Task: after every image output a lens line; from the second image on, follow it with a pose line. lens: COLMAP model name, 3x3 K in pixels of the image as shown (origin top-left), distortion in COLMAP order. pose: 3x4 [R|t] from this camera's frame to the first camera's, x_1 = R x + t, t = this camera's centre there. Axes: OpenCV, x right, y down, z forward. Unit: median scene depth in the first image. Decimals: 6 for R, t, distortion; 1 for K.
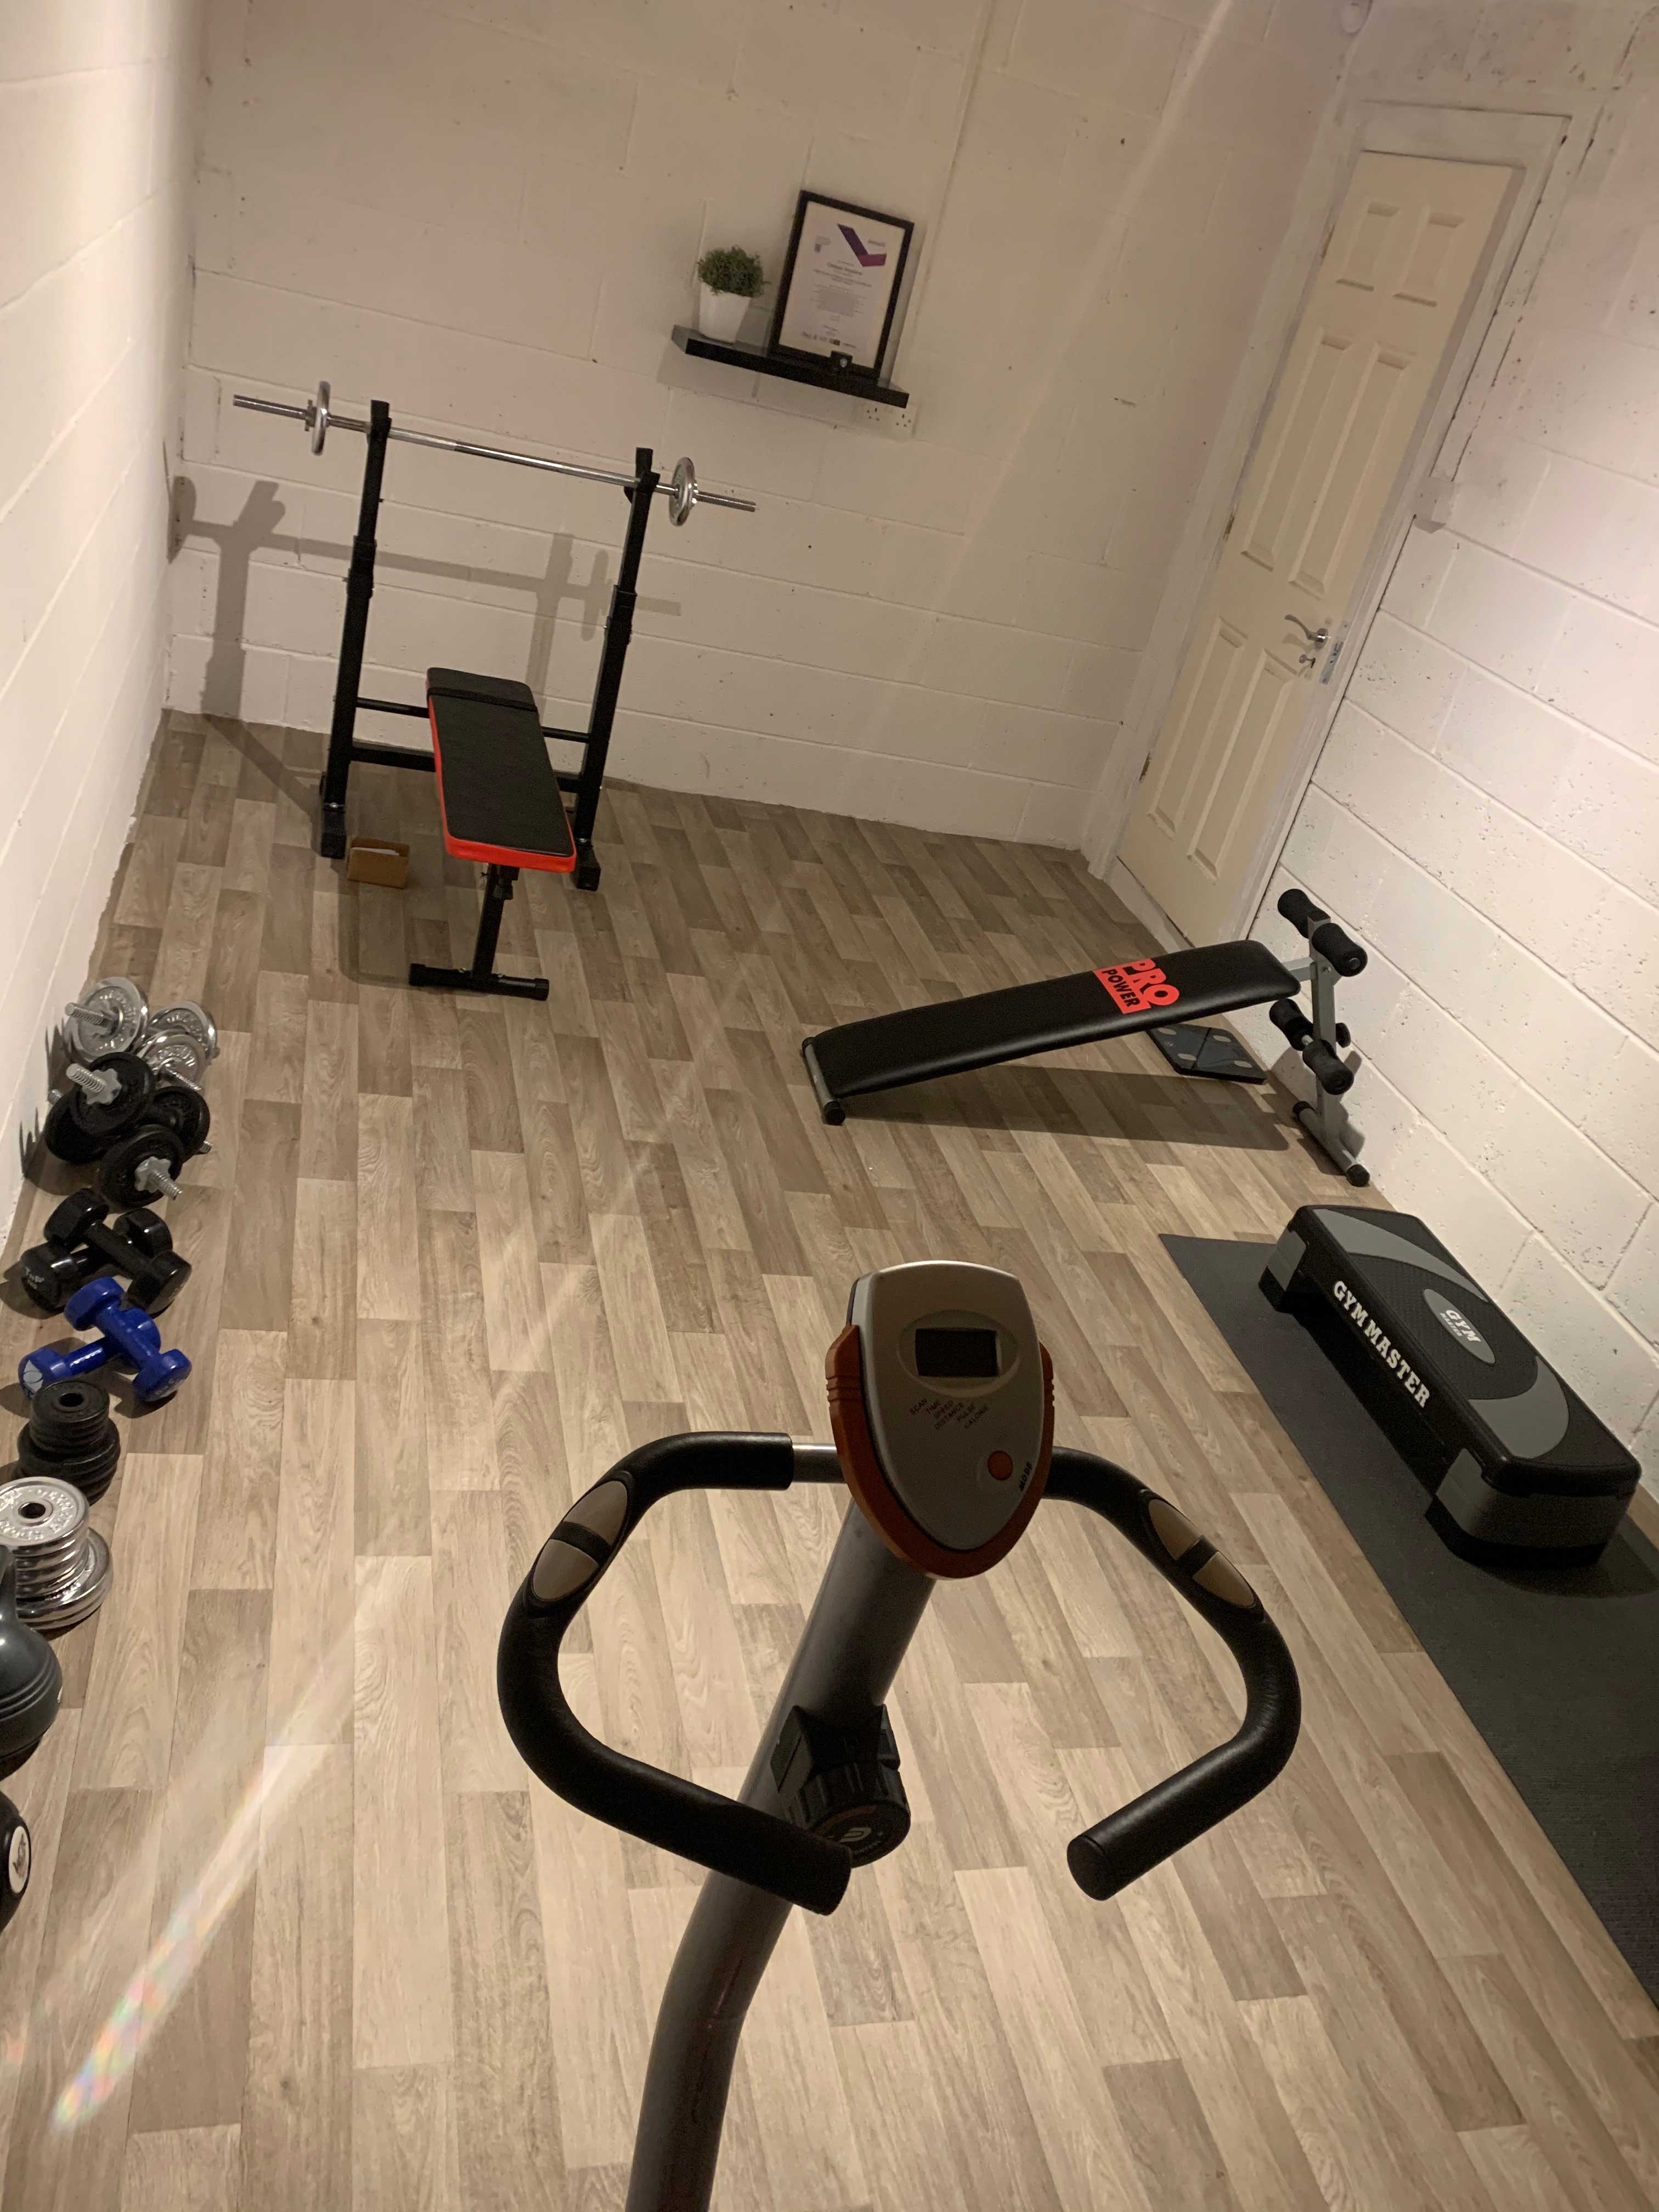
lens RADIAL K [[1673.1, 0, 829.5], [0, 1673.1, 1106.0], [0, 0, 1]] dist [0.120796, -0.270513]
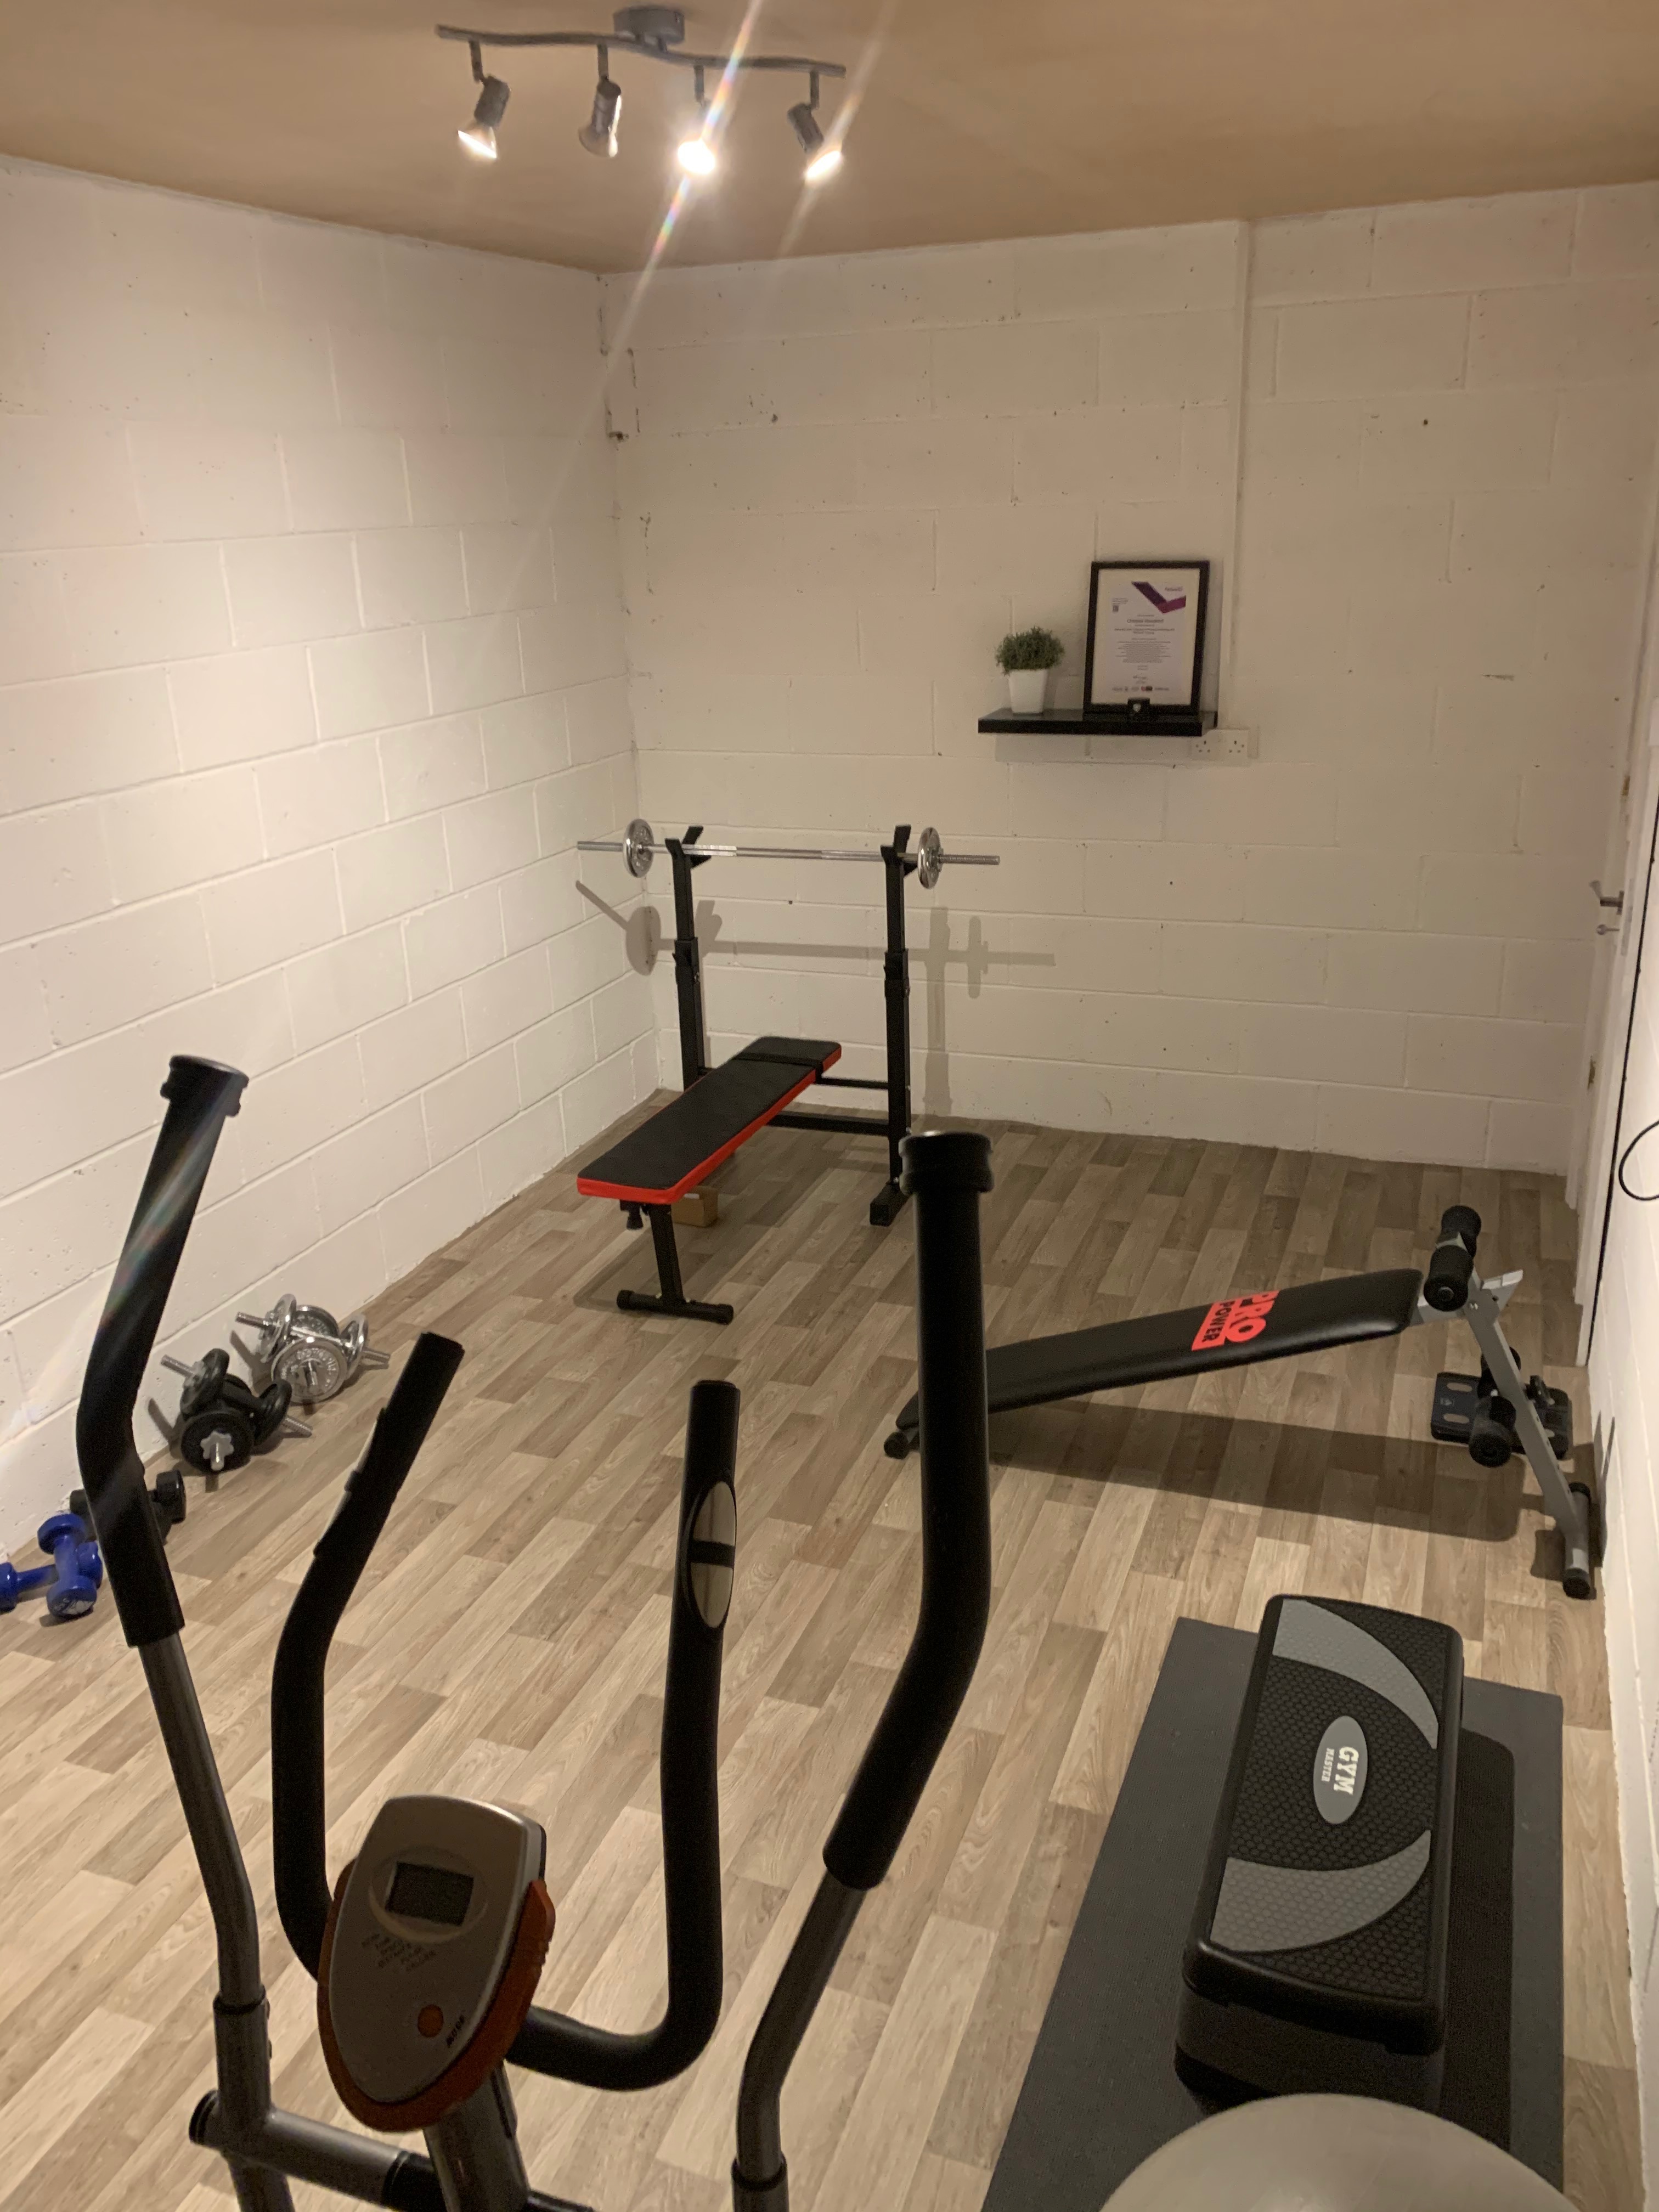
lens RADIAL K [[1673.1, 0, 829.5], [0, 1673.1, 1106.0], [0, 0, 1]] dist [0.120796, -0.270513]
pose [[0.787096, -0.064418, -0.613458, 0.479516], [-0.071312, 0.978360, -0.194233, 0.003130], [0.612695, 0.196627, 0.765469, 0.167578]]
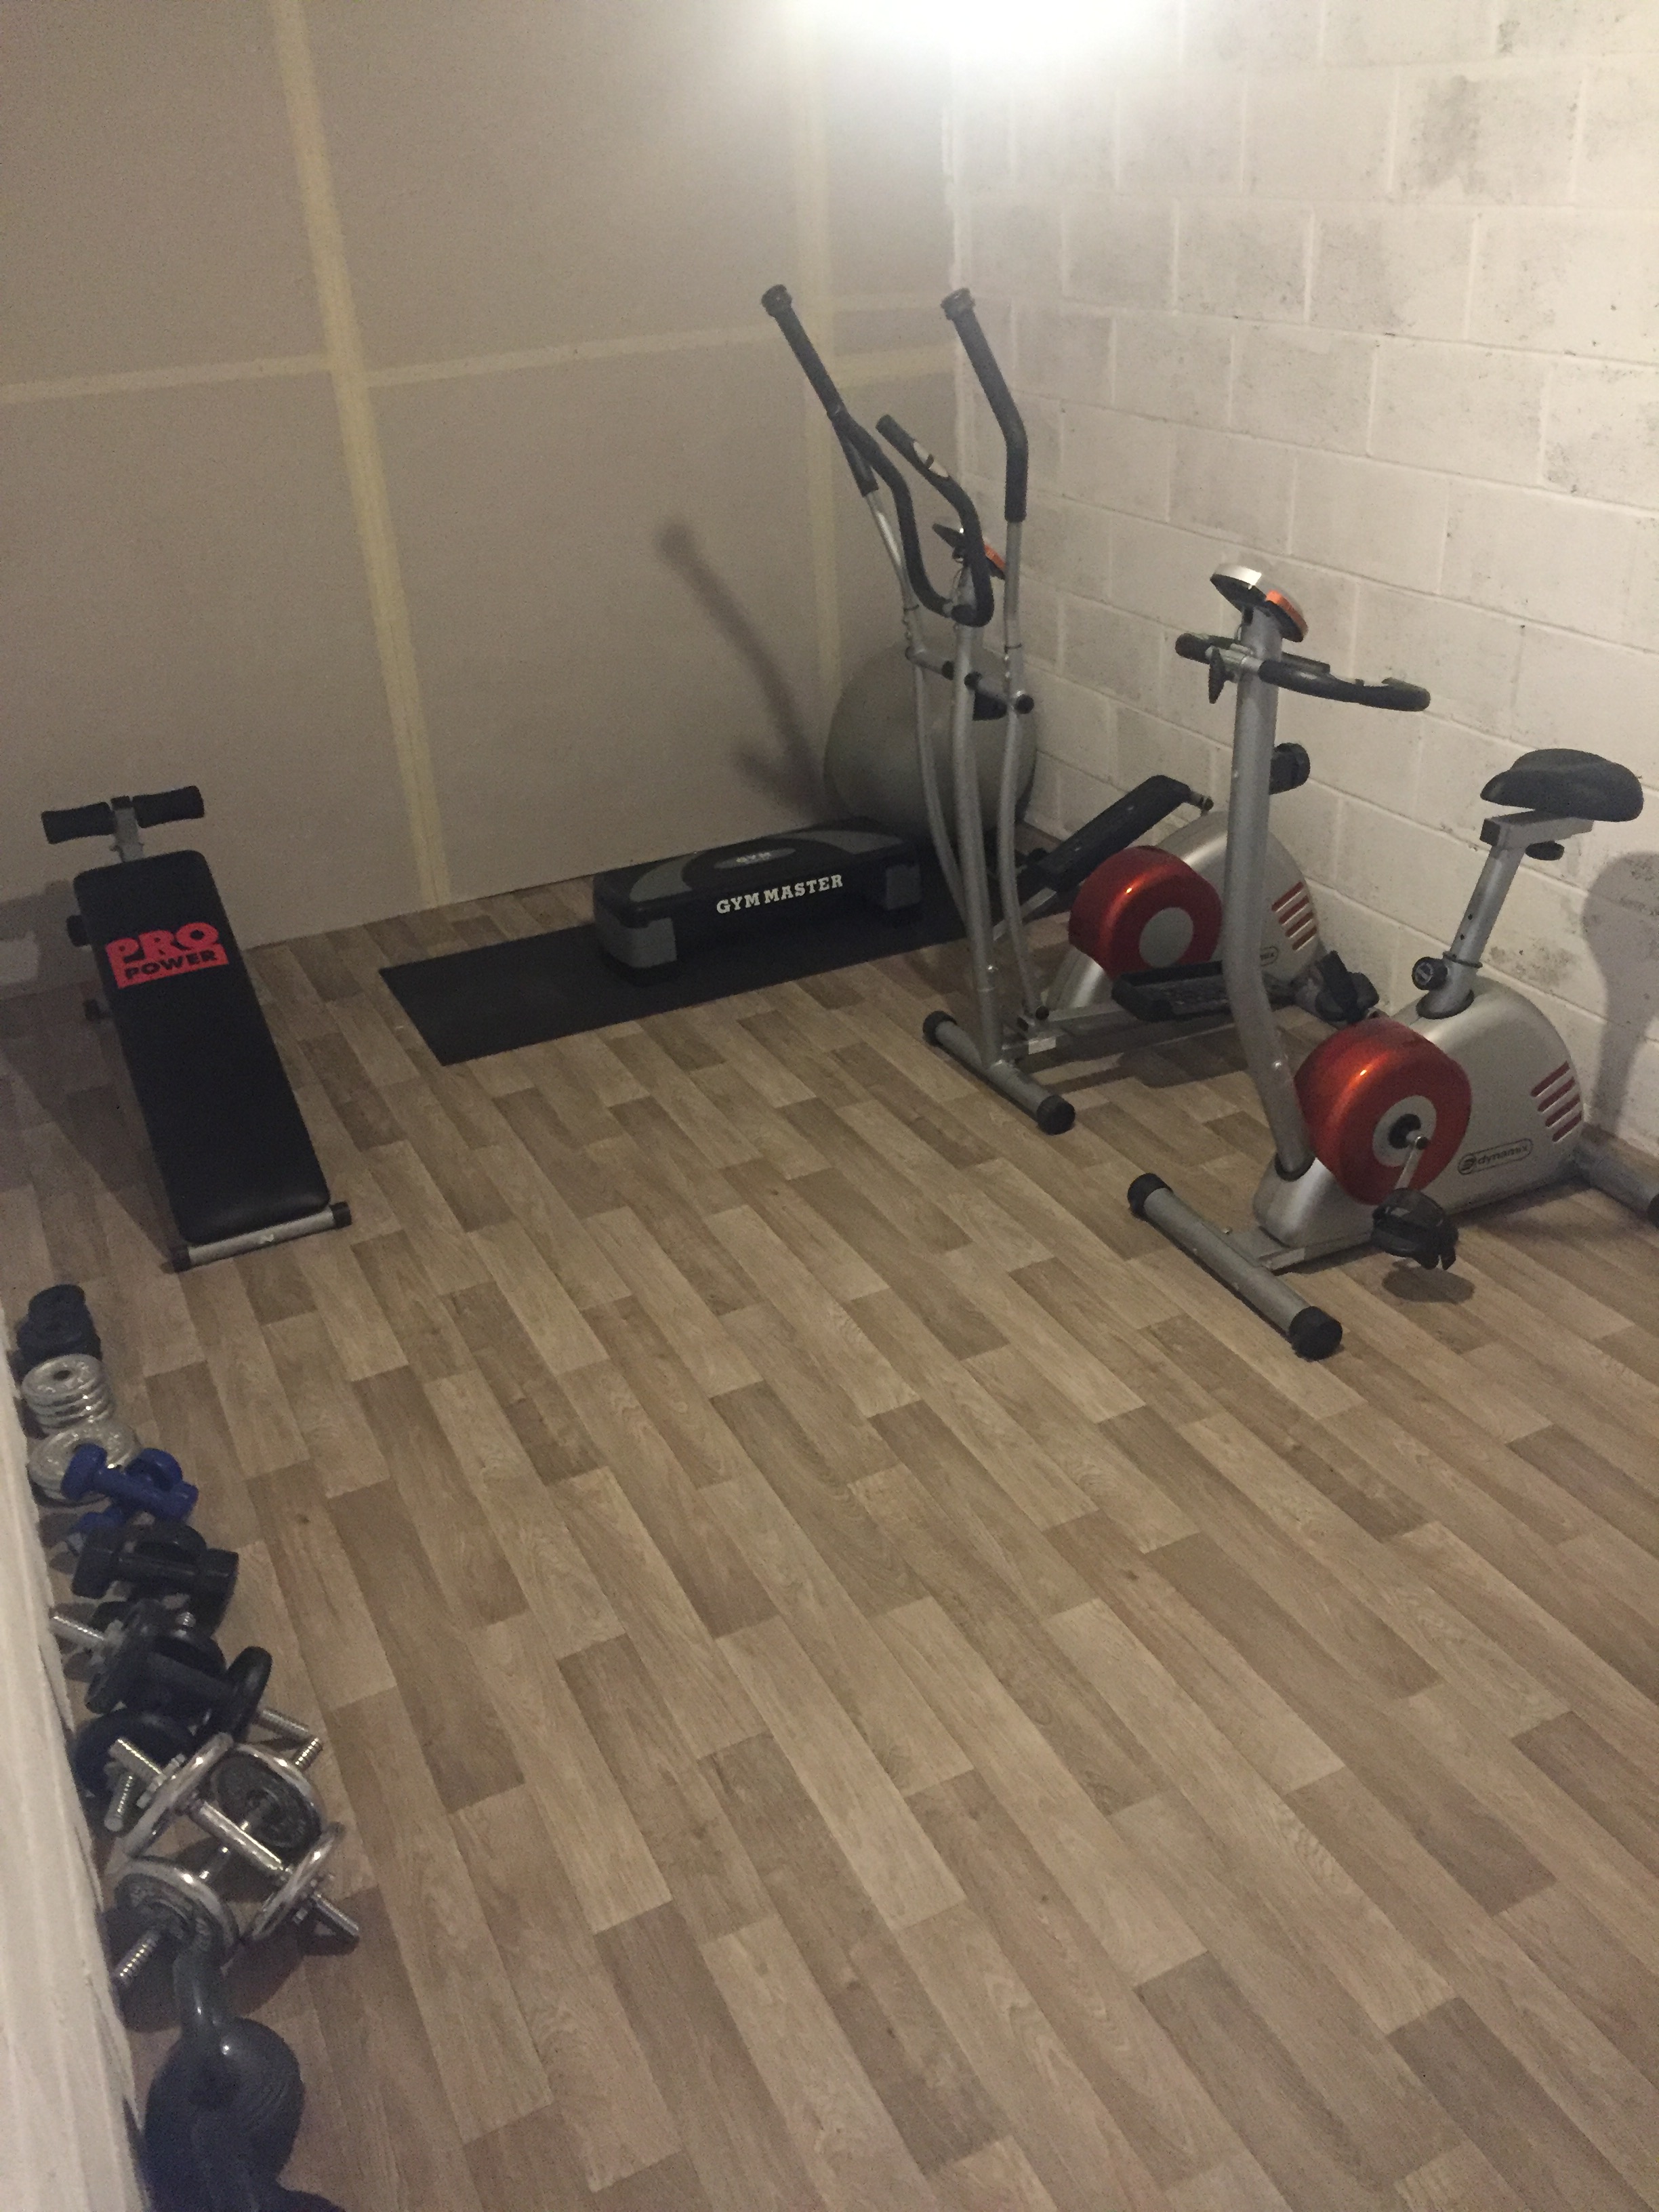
lens RADIAL K [[1847.1, 0, 832.6], [0, 1847.1, 1159.0], [0, 0, 1]] dist [0.140515, 0.001540]
pose [[-0.964726, -0.007927, -0.263135, 0.200943], [-0.229836, 0.512762, 0.827194, -0.661450], [0.128369, 0.858494, -0.496497, 1.186221]]
